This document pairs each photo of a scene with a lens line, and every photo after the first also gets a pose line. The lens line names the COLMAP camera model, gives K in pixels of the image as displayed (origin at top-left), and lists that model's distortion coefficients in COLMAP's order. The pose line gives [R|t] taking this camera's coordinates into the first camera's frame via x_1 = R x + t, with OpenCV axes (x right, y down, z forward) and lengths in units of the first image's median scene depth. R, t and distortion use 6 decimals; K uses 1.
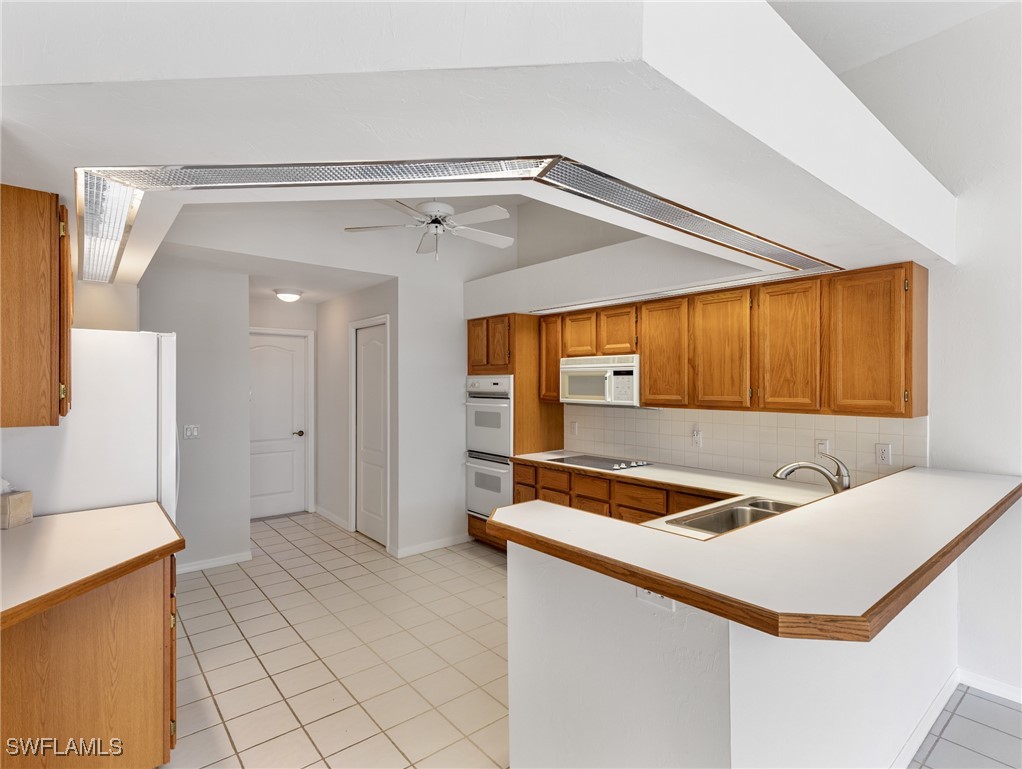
lens RADIAL K [[518.0, 0, 512.4], [0, 518.0, 387.9], [0, 0, 1]] dist [0.011653, -0.003994]
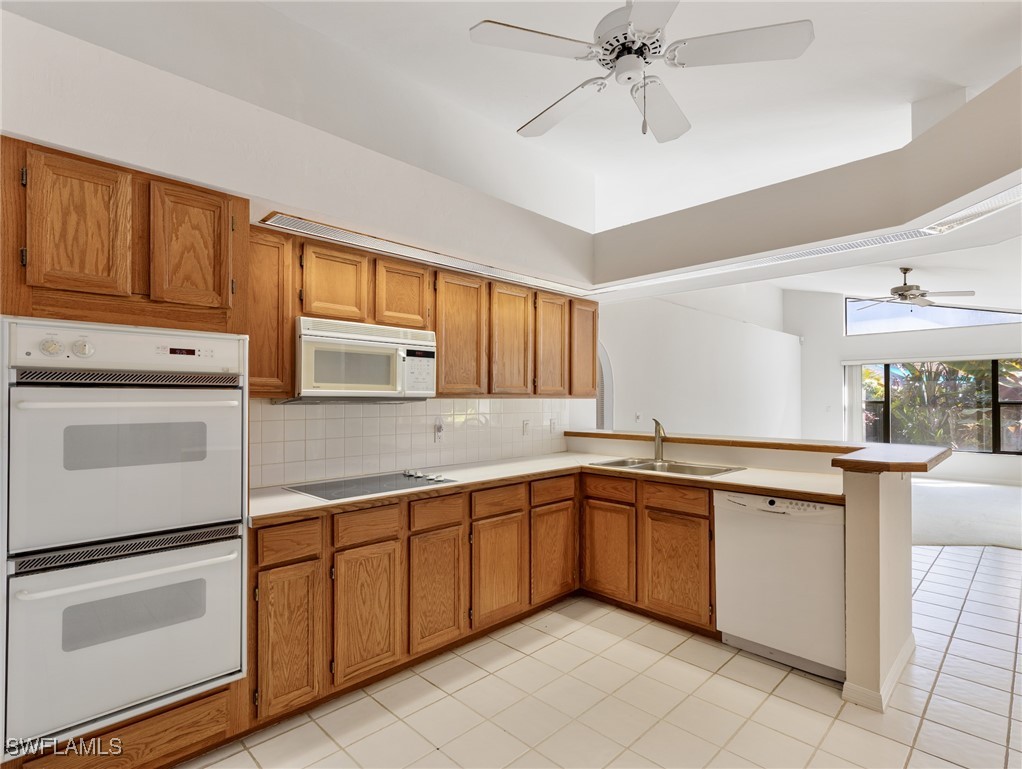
lens RADIAL K [[518.0, 0, 517.0], [0, 518.0, 392.8], [0, 0, 1]] dist [0.011653, -0.003994]
pose [[-0.098276, 0.008787, 0.995120, -0.517465], [0.007197, 0.999941, -0.008119, 0.032684], [-0.995133, 0.006364, -0.098333, 0.884201]]
